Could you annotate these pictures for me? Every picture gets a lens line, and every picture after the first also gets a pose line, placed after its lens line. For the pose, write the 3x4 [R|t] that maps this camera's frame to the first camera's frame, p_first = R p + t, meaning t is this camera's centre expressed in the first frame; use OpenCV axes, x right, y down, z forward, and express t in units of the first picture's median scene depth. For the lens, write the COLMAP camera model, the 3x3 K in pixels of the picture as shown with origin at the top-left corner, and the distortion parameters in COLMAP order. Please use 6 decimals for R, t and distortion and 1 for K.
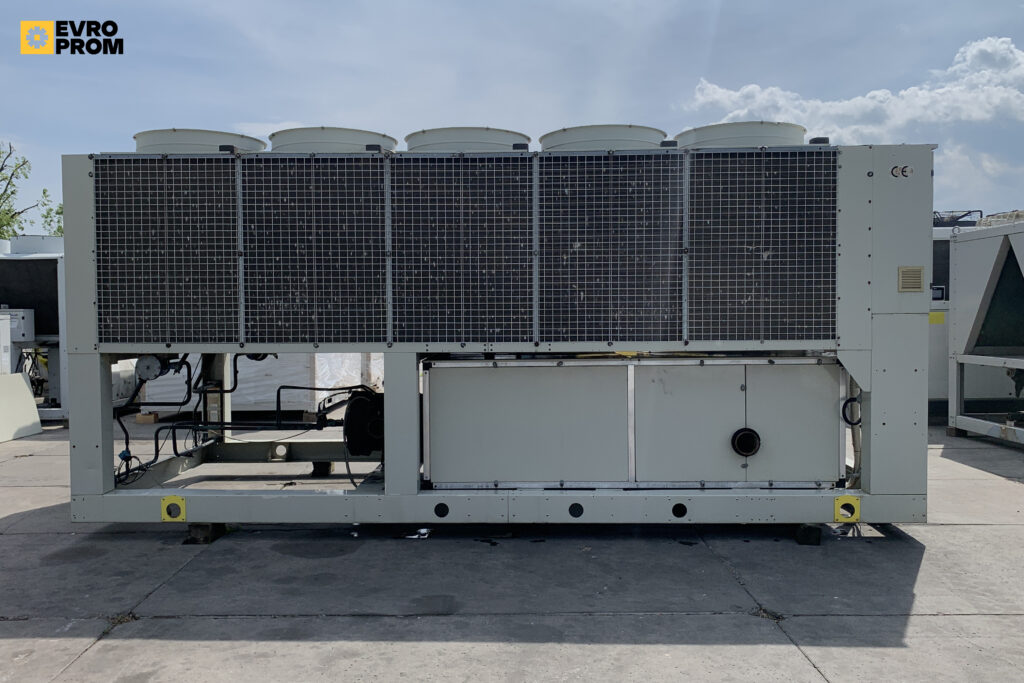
lens RADIAL K [[850.8, 0, 505.3], [0, 850.8, 346.4], [0, 0, 1]] dist [0.024362, -0.023004]
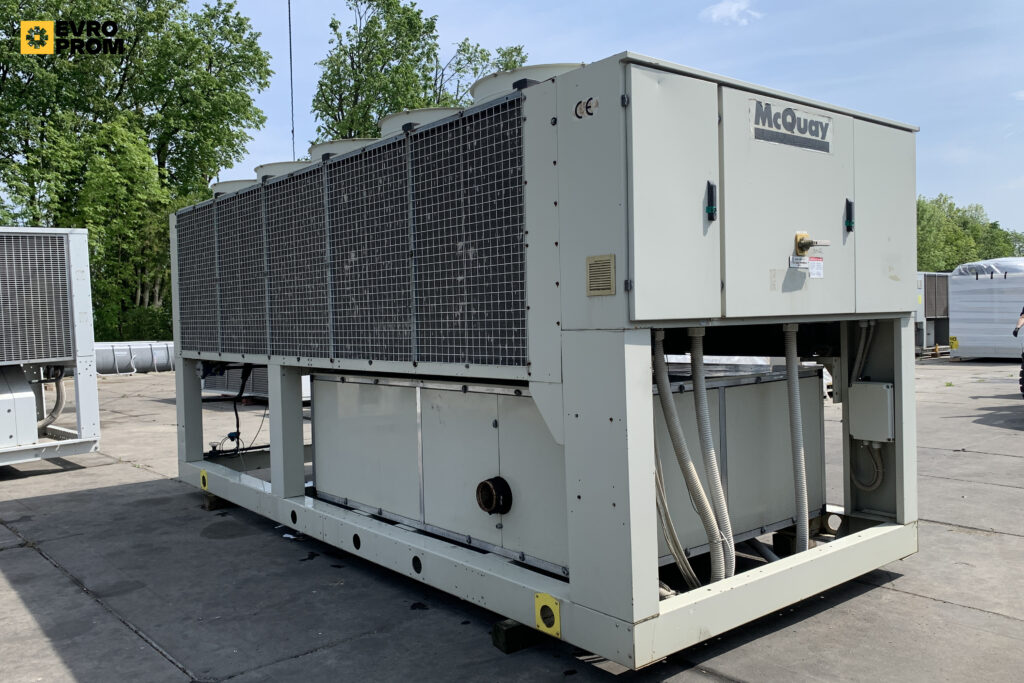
lens RADIAL K [[850.8, 0, 512.8], [0, 850.8, 338.0], [0, 0, 1]] dist [0.024362, -0.023004]
pose [[0.639210, 0.008085, -0.768990, 0.932620], [-0.011408, 0.999934, 0.001031, -0.032251], [0.768948, 0.008114, 0.639260, 0.554941]]
